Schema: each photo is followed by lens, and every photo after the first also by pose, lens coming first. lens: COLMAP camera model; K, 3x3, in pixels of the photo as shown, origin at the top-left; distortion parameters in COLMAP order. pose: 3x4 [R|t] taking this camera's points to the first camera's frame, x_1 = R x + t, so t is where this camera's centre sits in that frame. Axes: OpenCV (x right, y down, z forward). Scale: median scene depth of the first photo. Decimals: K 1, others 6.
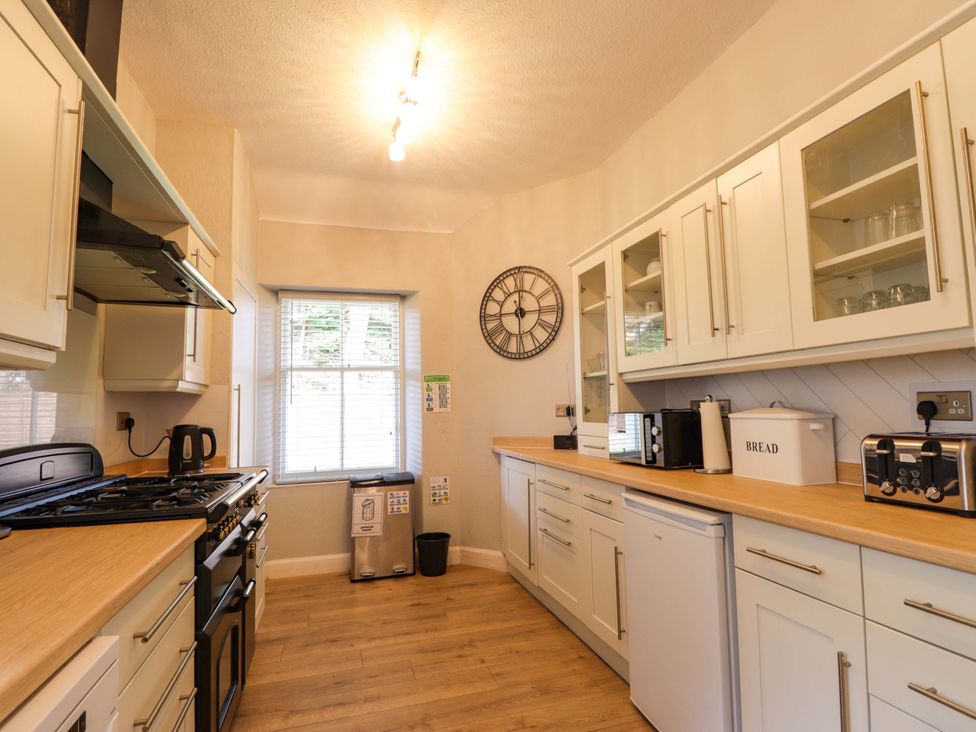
lens RADIAL K [[513.5, 0, 488.0], [0, 513.5, 366.0], [0, 0, 1]] dist [0.000169, -0.000235]
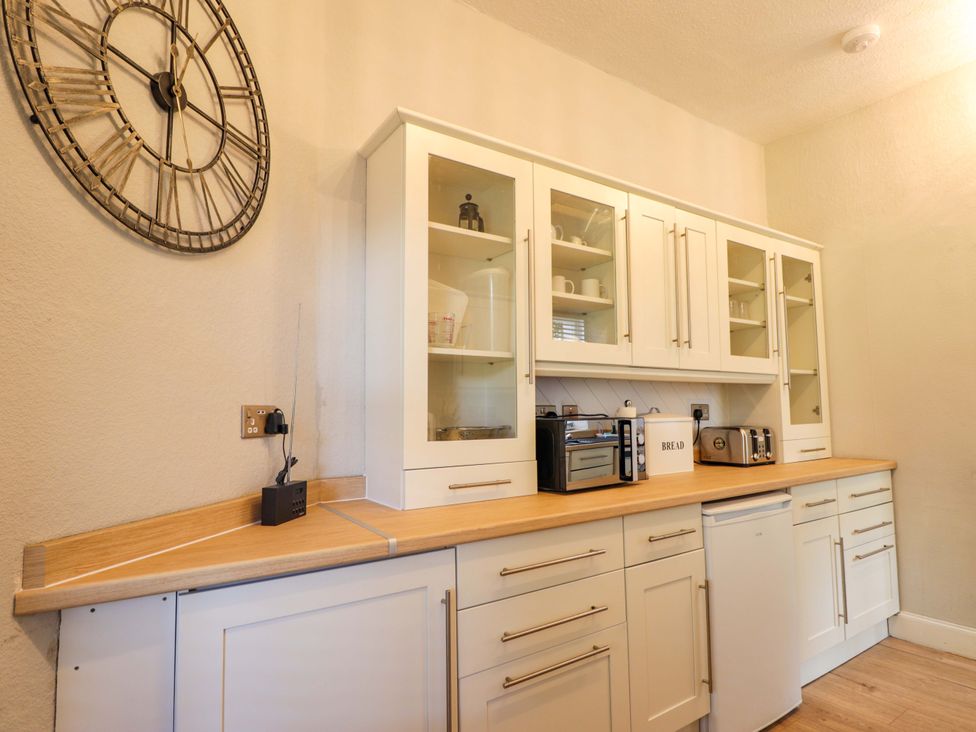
lens RADIAL K [[573.5, 0, 488.0], [0, 573.5, 366.0], [0, 0, 1]] dist [0.002185, -0.001050]
pose [[-0.332953, 0.095151, 0.938131, -0.542209], [-0.062916, 0.990437, -0.122785, 0.151313], [-0.940842, -0.099905, -0.323782, 1.696261]]
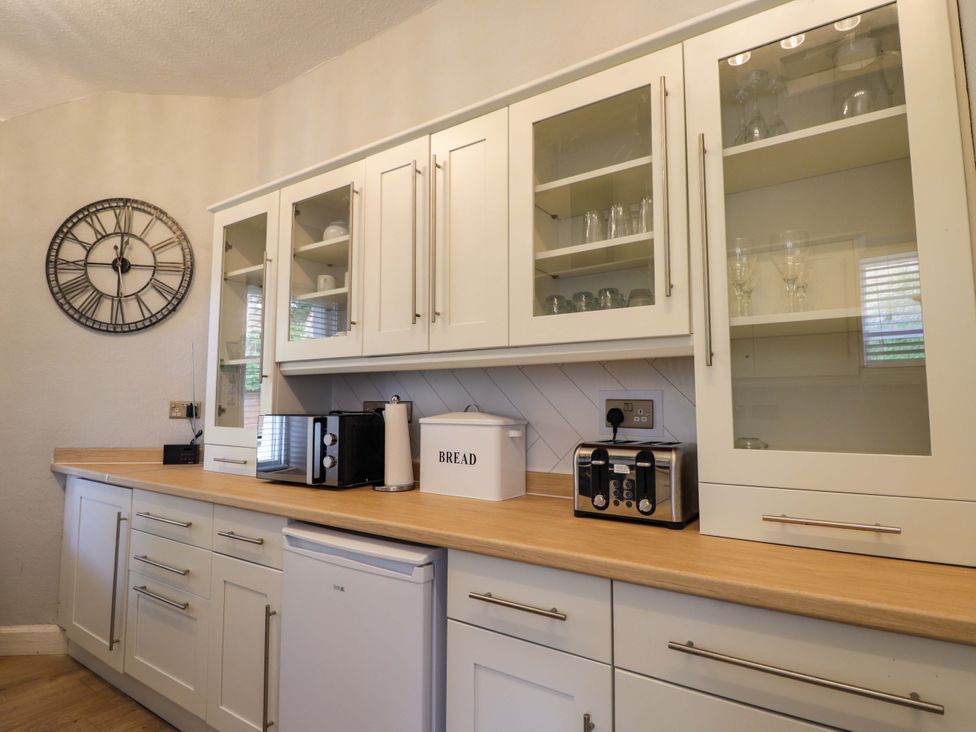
lens RADIAL K [[540.8, 0, 484.0], [0, 540.8, 363.7], [0, 0, 1]] dist [0.002373, -0.013748]
pose [[0.774212, 0.072533, 0.628757, -0.011354], [-0.072122, 0.997051, -0.026213, 0.019695], [-0.628804, -0.025053, 0.777160, 0.249815]]
